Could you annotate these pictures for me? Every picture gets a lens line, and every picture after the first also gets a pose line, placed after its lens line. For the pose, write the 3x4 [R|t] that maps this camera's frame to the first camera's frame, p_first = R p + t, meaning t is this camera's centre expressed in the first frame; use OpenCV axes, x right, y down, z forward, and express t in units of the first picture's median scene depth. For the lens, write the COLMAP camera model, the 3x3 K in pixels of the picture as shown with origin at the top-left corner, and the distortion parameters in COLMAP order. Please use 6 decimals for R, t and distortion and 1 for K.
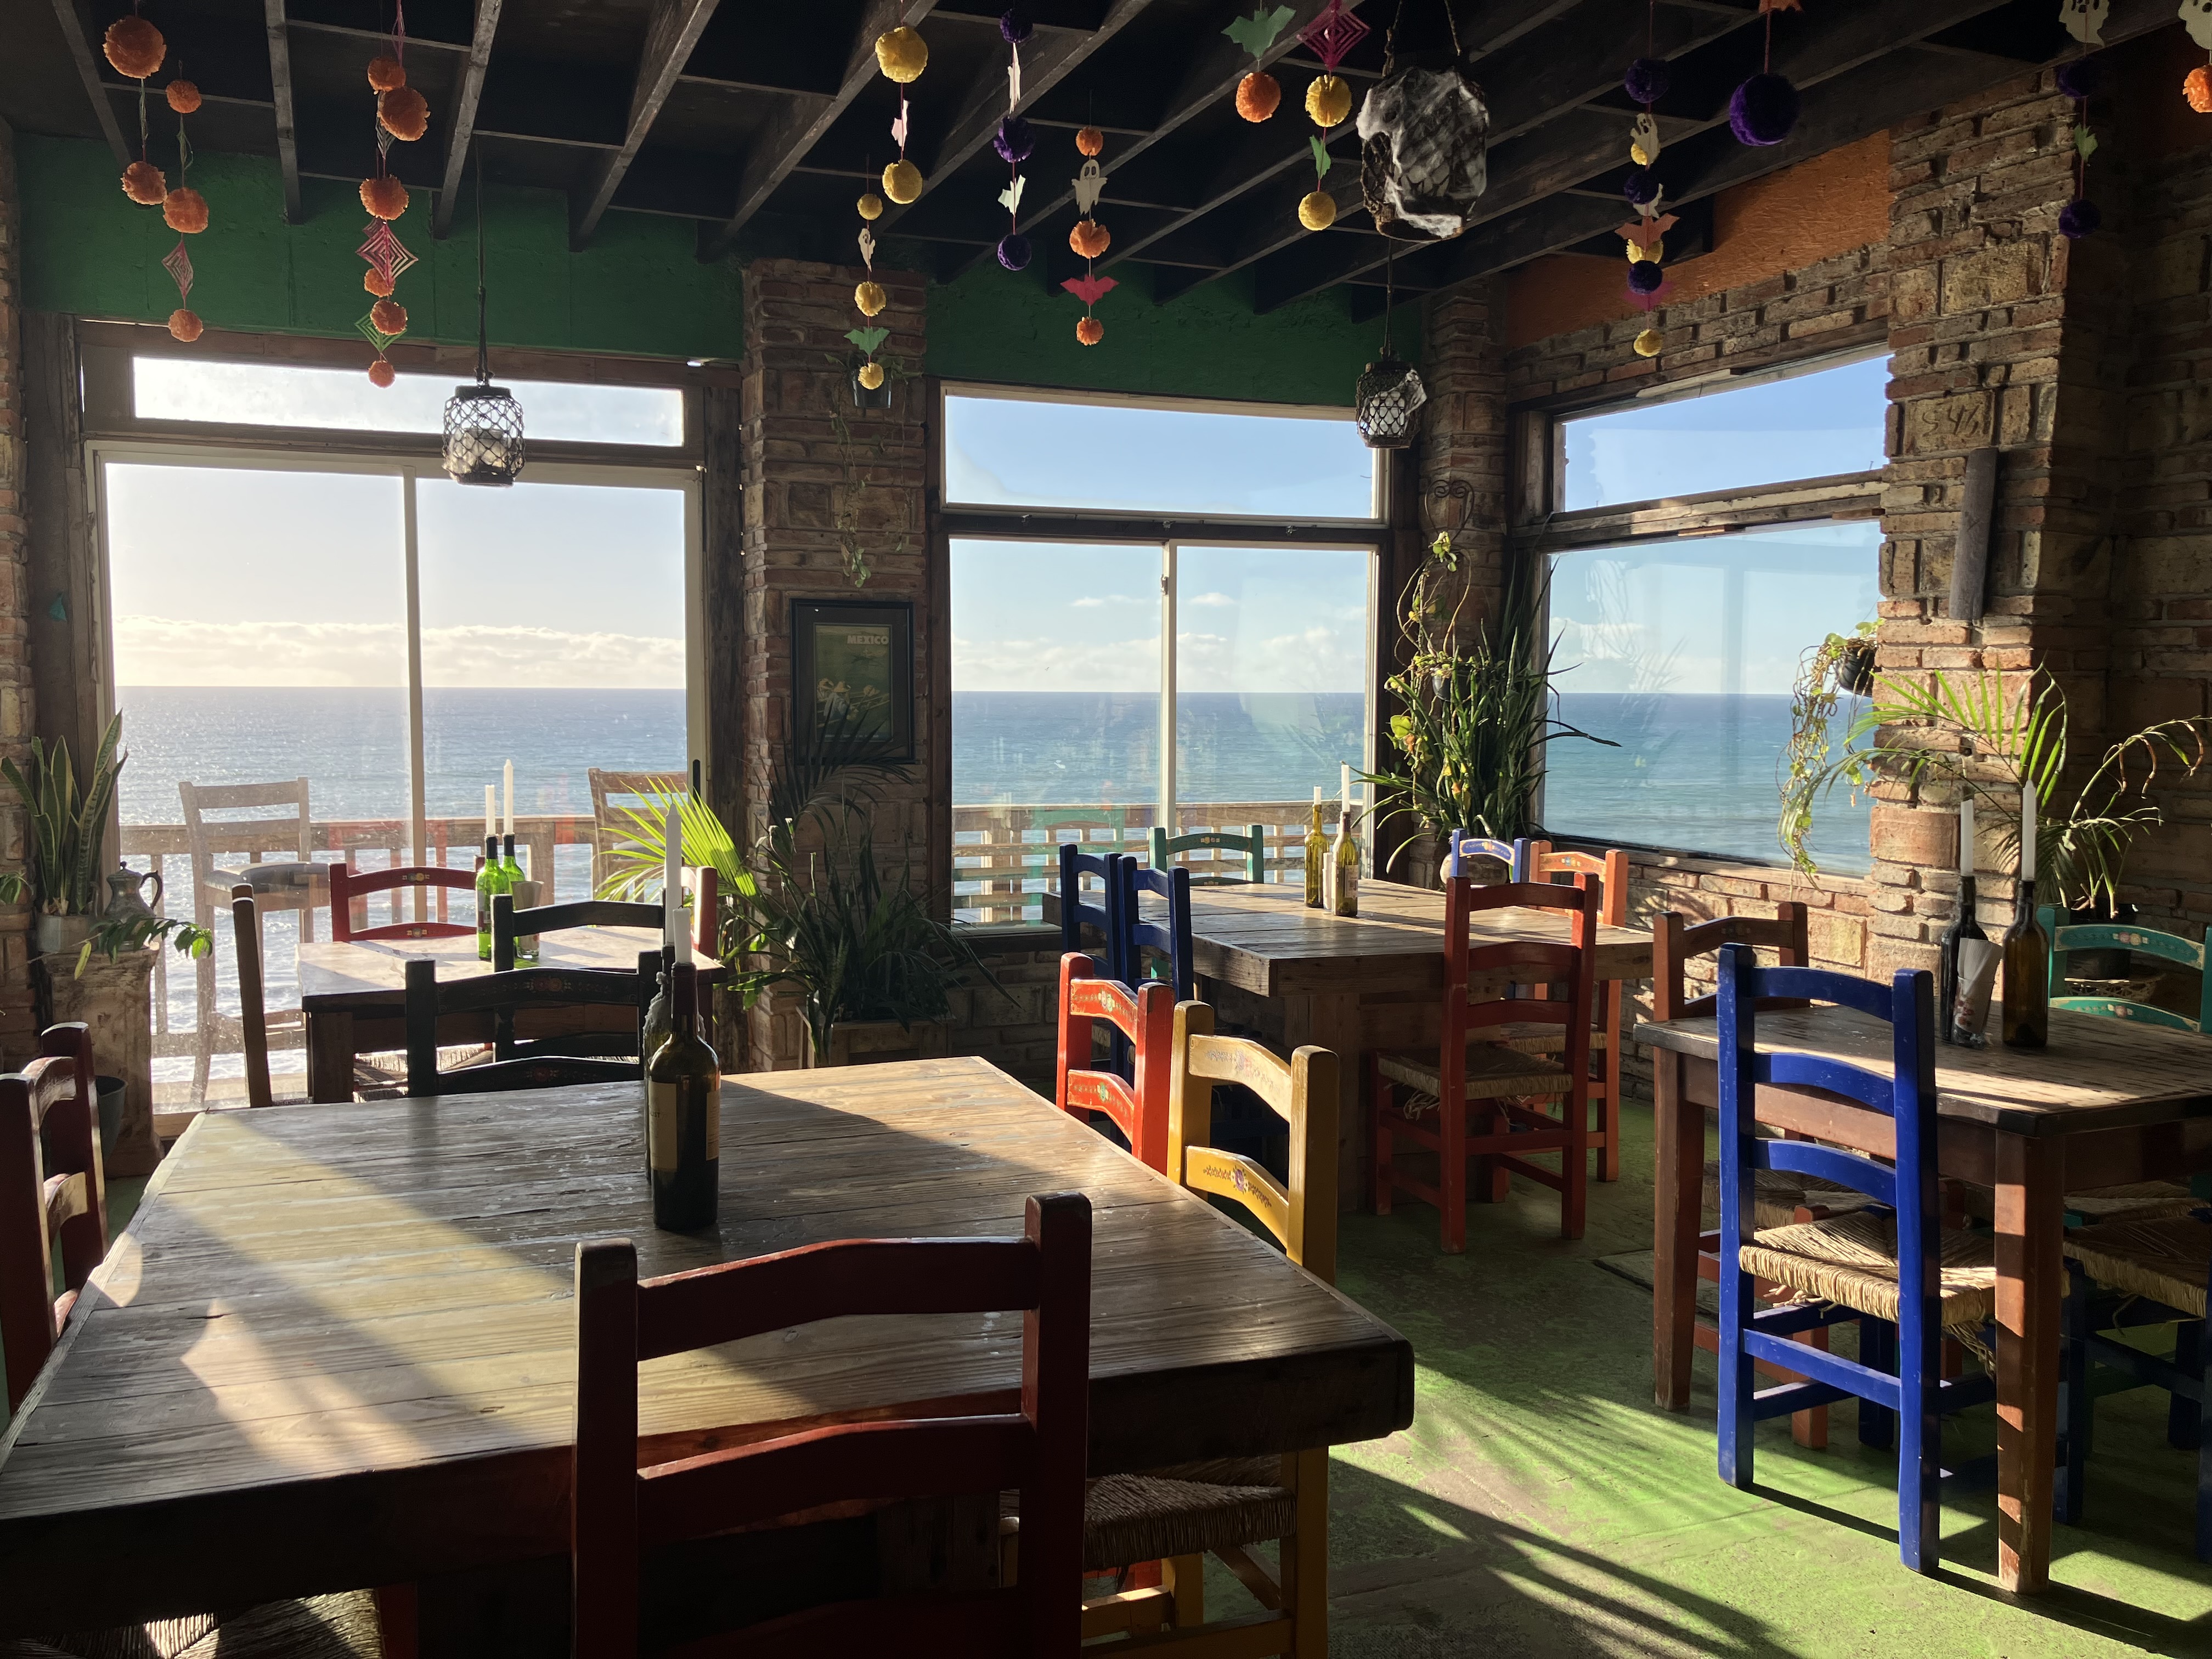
lens RADIAL K [[1814.5, 0, 1096.7], [0, 1814.5, 831.7], [0, 0, 1]] dist [-0.017069, -0.012363]
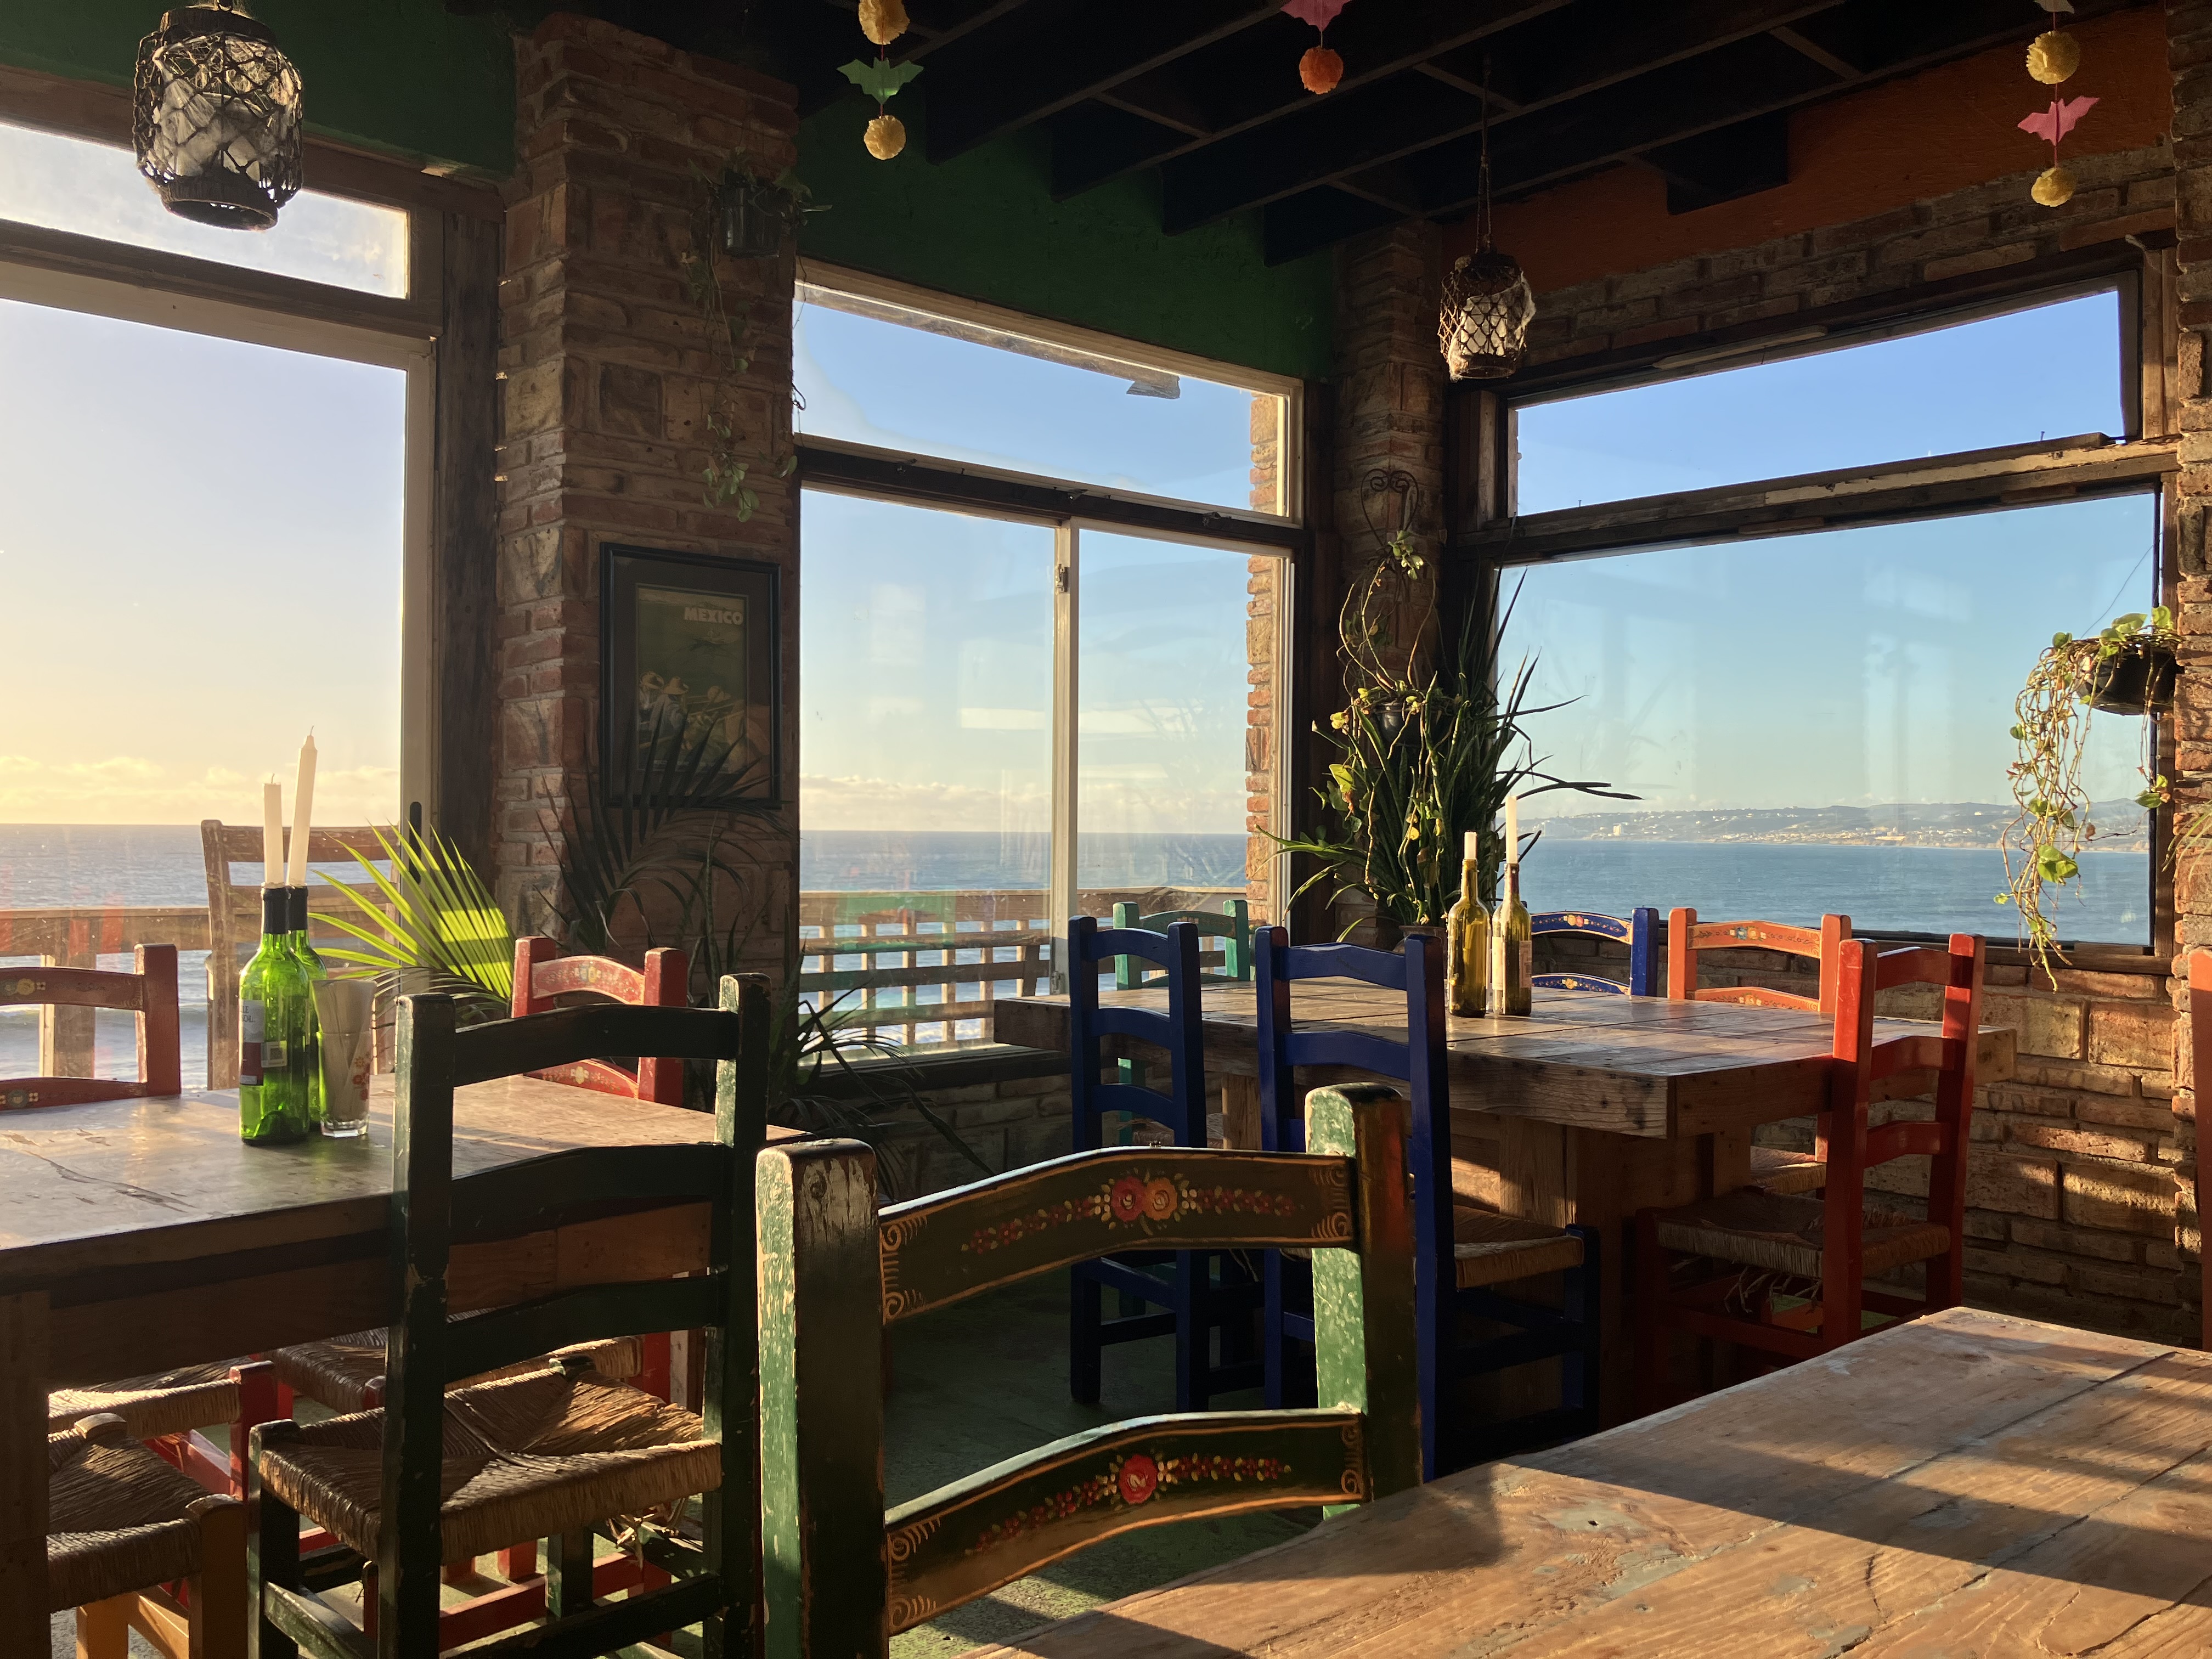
lens RADIAL K [[1814.5, 0, 1115.2], [0, 1814.5, 830.0], [0, 0, 1]] dist [-0.017069, -0.012363]
pose [[0.940854, 0.003747, 0.338793, -0.211666], [0.022265, 0.997093, -0.072862, 0.021176], [-0.338081, 0.076096, 0.938036, 0.349382]]
